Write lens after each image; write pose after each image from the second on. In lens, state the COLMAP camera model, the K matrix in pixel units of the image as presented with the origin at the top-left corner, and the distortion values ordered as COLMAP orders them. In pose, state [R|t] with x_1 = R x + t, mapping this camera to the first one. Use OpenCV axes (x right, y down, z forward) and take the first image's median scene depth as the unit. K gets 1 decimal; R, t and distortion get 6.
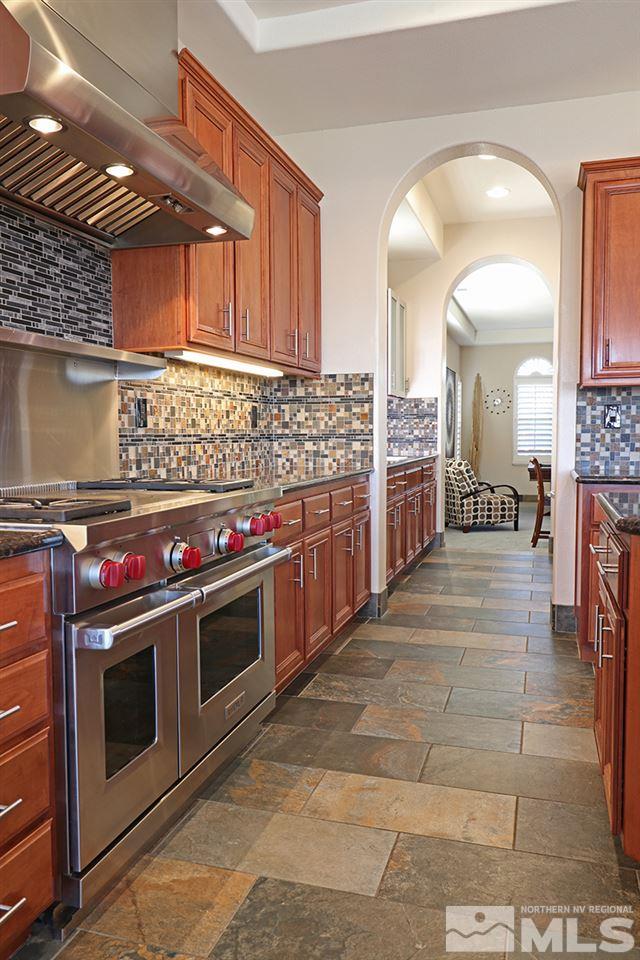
lens RADIAL K [[730.3, 0, 315.6], [0, 730.3, 479.6], [0, 0, 1]] dist [-0.002871, -0.001289]
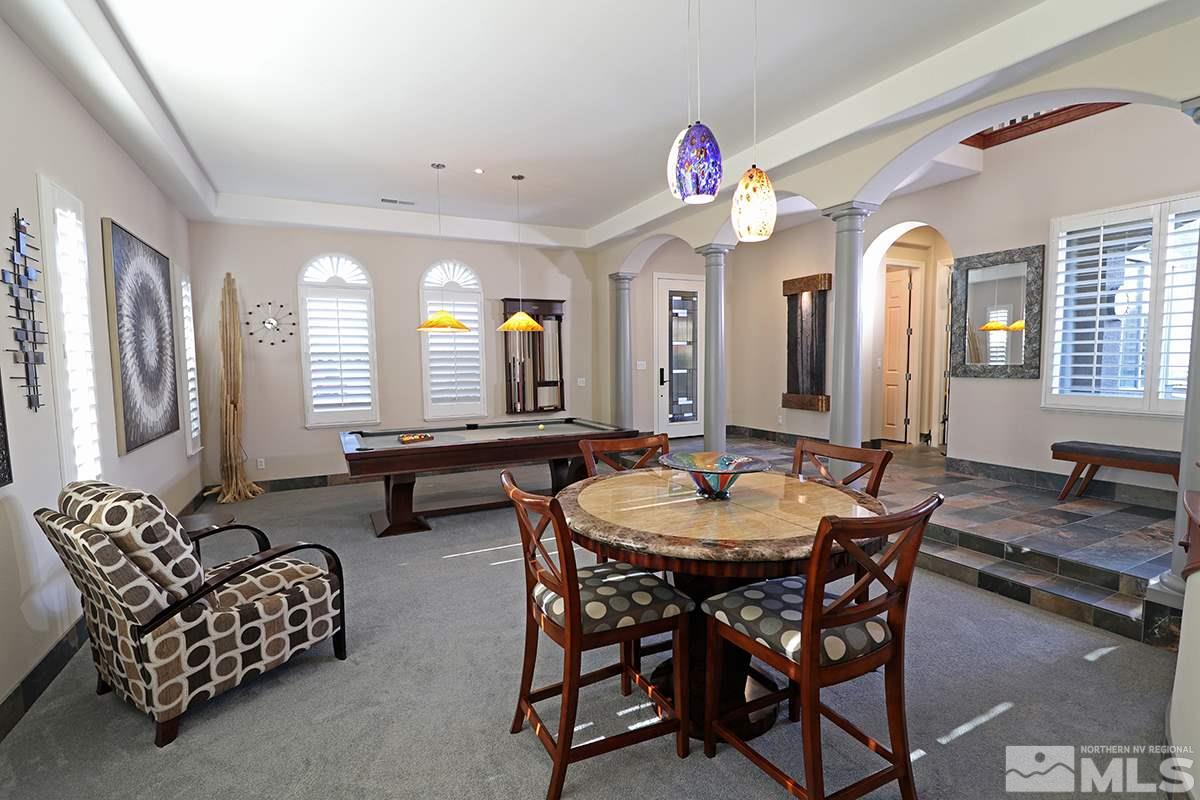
lens RADIAL K [[558.0, 0, 598.7], [0, 558.0, 405.2], [0, 0, 1]] dist [-0.014434, -0.000737]
pose [[0.724207, -0.060960, 0.686883, 0.188248], [0.055012, 0.998018, 0.030572, -0.058538], [-0.687385, 0.015646, 0.726125, 0.718218]]
